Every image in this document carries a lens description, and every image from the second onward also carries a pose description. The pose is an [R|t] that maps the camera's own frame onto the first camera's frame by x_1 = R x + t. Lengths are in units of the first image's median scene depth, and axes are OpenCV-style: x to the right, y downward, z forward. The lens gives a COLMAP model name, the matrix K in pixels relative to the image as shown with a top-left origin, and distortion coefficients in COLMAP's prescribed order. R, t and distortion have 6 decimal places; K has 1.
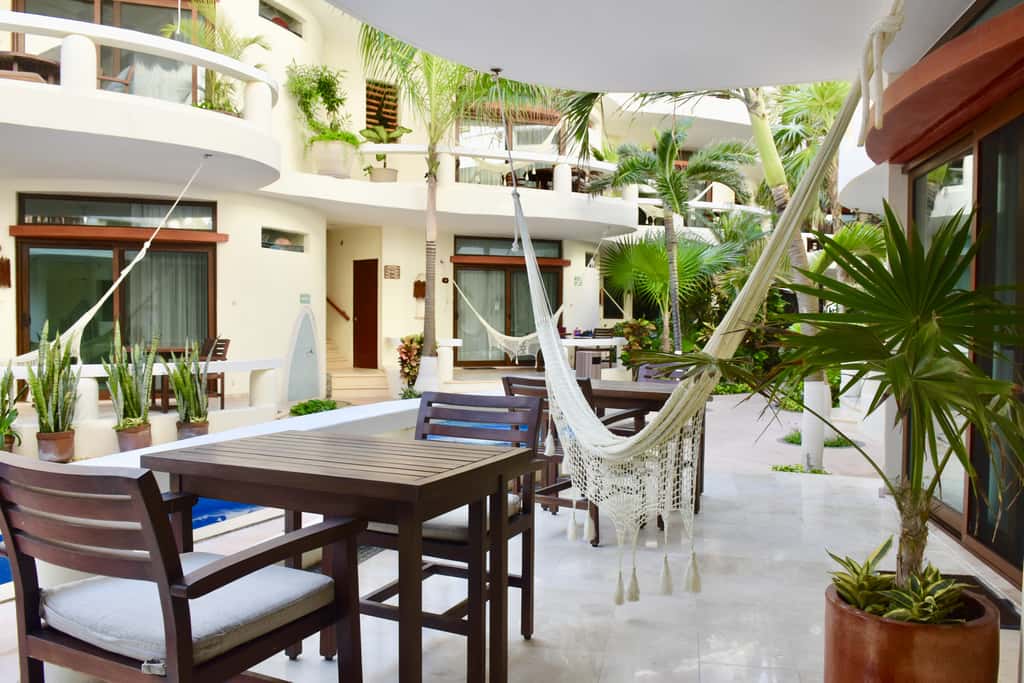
lens RADIAL K [[801.0, 0, 512.0], [0, 801.0, 341.5], [0, 0, 1]] dist [-0.011076, -0.006186]
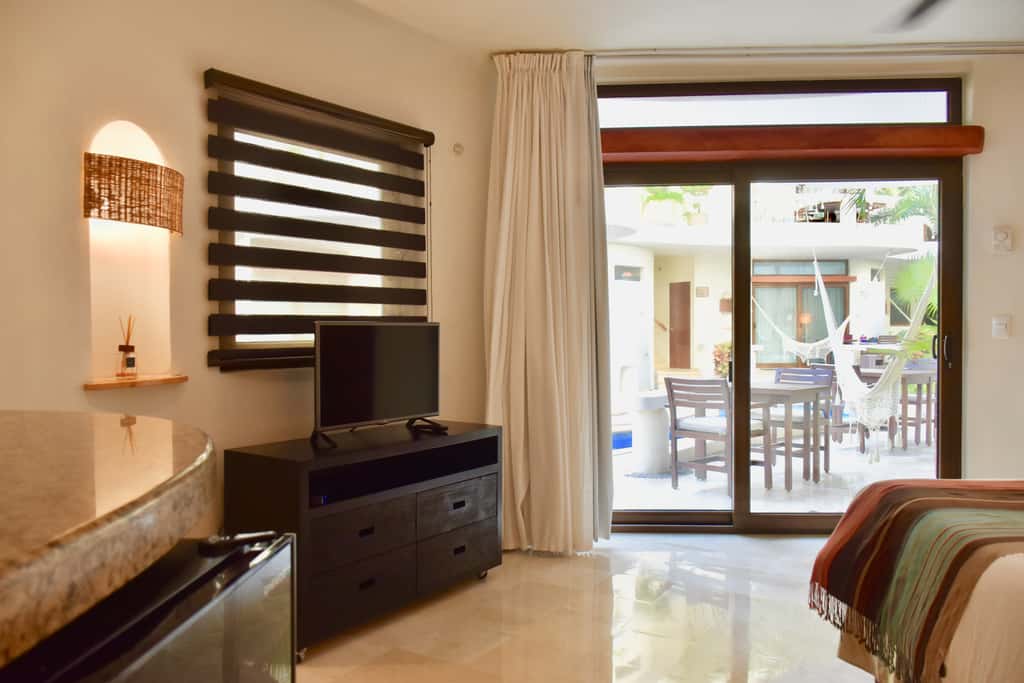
lens RADIAL K [[763.0, 0, 512.0], [0, 763.0, 341.5], [0, 0, 1]] dist [-0.025267, -0.000396]
pose [[0.936581, -0.003932, -0.350430, -0.010641], [0.001094, 0.999965, -0.008297, 0.000799], [0.350450, 0.007387, 0.936552, -0.233065]]
